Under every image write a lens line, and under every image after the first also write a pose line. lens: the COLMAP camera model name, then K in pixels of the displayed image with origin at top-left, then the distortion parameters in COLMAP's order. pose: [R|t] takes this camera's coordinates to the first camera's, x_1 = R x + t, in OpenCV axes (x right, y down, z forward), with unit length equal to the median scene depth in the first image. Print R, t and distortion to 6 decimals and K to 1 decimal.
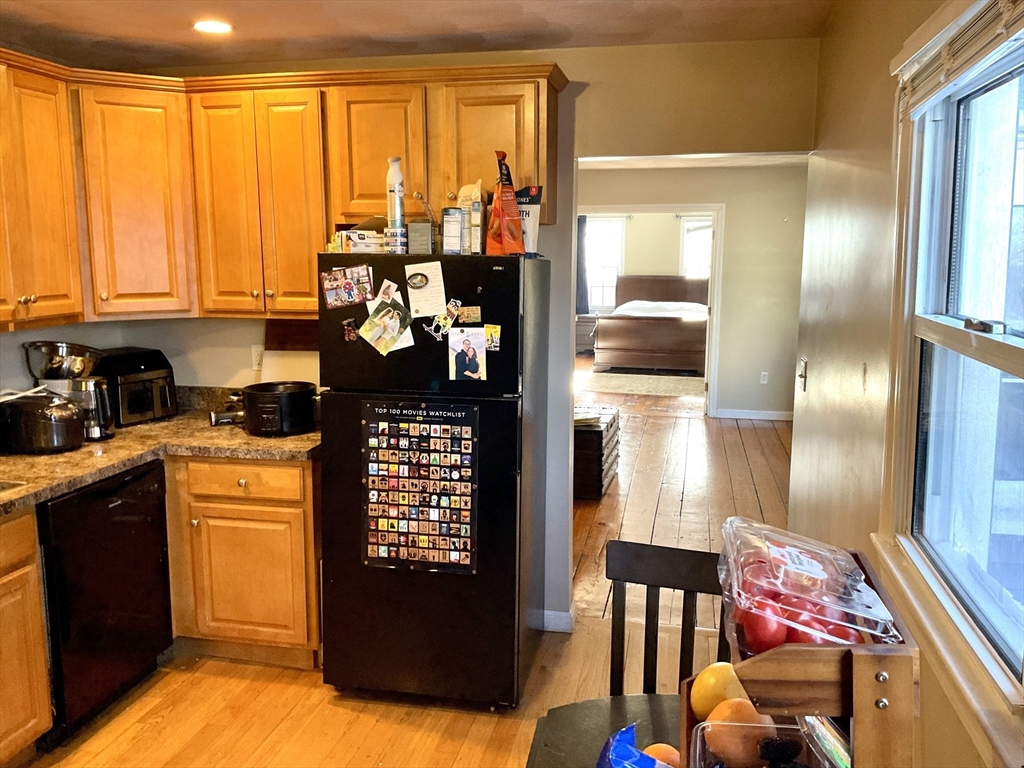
lens RADIAL K [[840.9, 0, 507.4], [0, 840.9, 379.9], [0, 0, 1]] dist [0.087568, -0.163119]
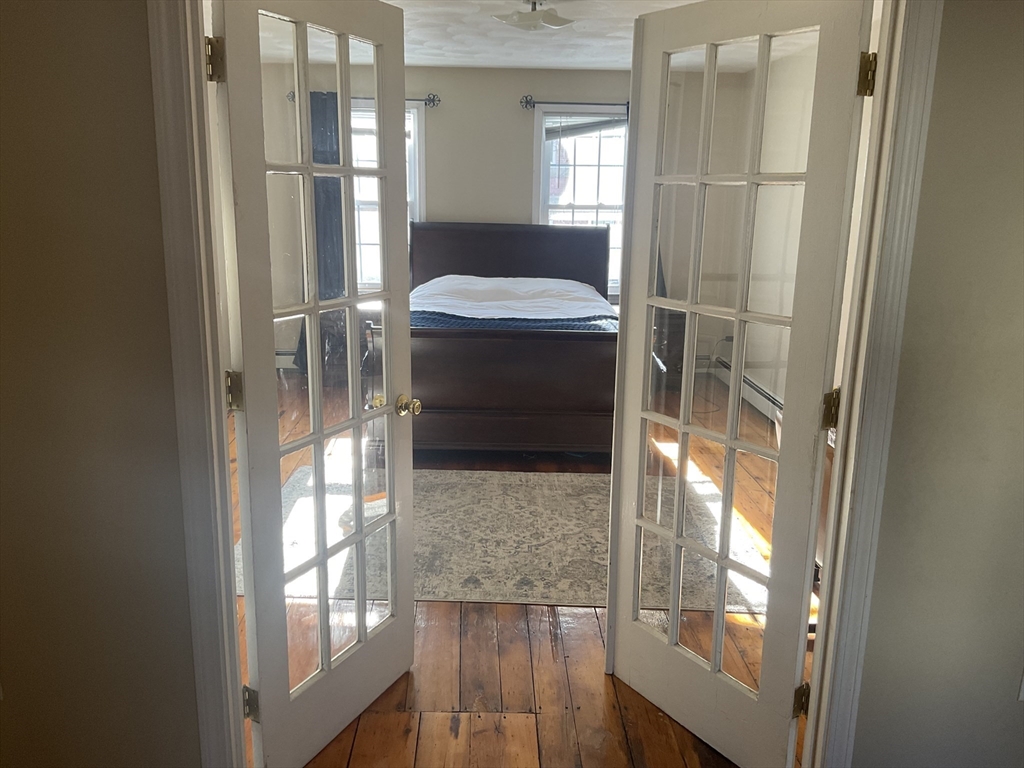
lens RADIAL K [[872.2, 0, 513.0], [0, 872.2, 397.2], [0, 0, 1]] dist [-0.003728, 0.001315]
pose [[0.966782, -0.033962, 0.253336, 0.055643], [0.012597, 0.996260, 0.085484, -0.064698], [-0.255291, -0.079453, 0.963594, 0.493980]]
